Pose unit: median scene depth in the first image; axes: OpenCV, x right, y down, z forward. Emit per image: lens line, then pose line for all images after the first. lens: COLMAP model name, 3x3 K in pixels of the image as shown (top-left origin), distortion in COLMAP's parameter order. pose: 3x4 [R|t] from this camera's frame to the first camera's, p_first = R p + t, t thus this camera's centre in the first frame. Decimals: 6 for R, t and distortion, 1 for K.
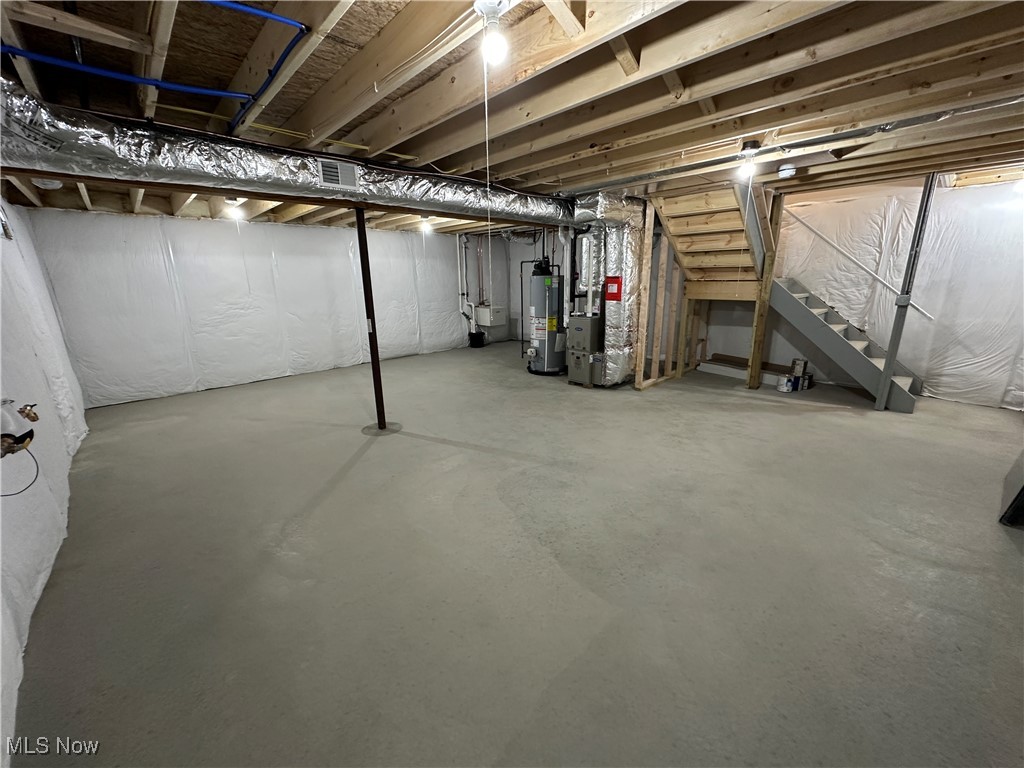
lens RADIAL K [[408.1, 0, 512.0], [0, 408.1, 384.0], [0, 0, 1]] dist [-0.002025, -0.000117]
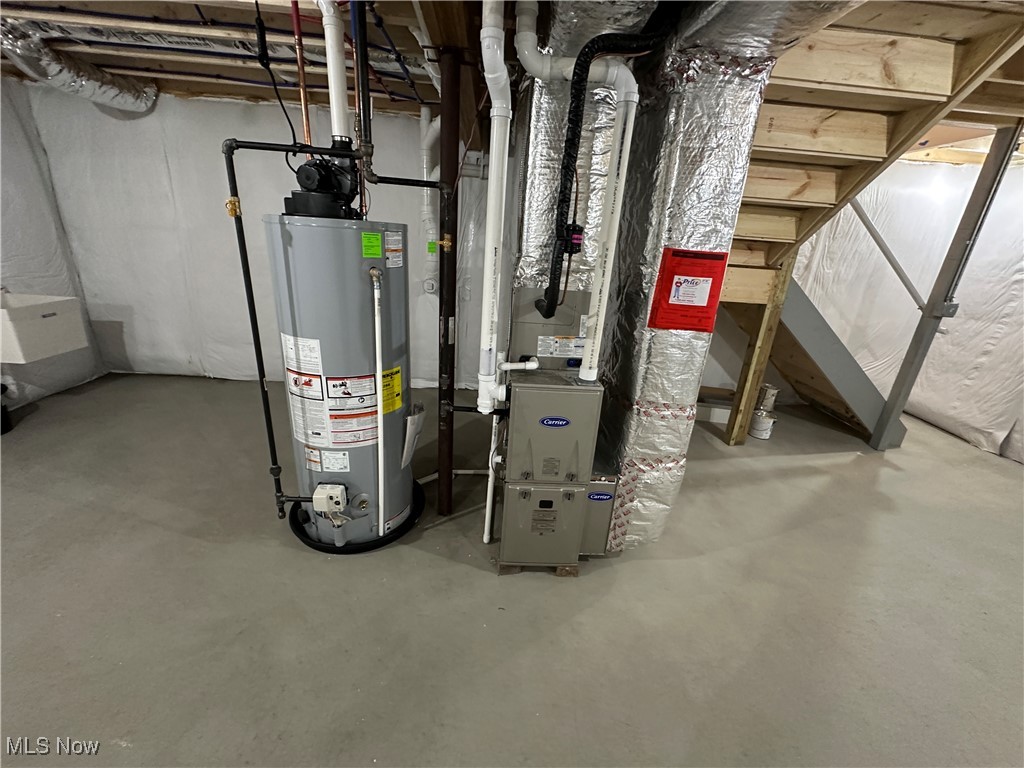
lens RADIAL K [[408.1, 0, 512.0], [0, 408.1, 384.0], [0, 0, 1]] dist [-0.002025, -0.000117]
pose [[0.650137, -0.199768, 0.733085, -0.074654], [0.116348, 0.979614, 0.163764, -0.229672], [-0.750856, -0.021176, 0.660126, 0.888188]]
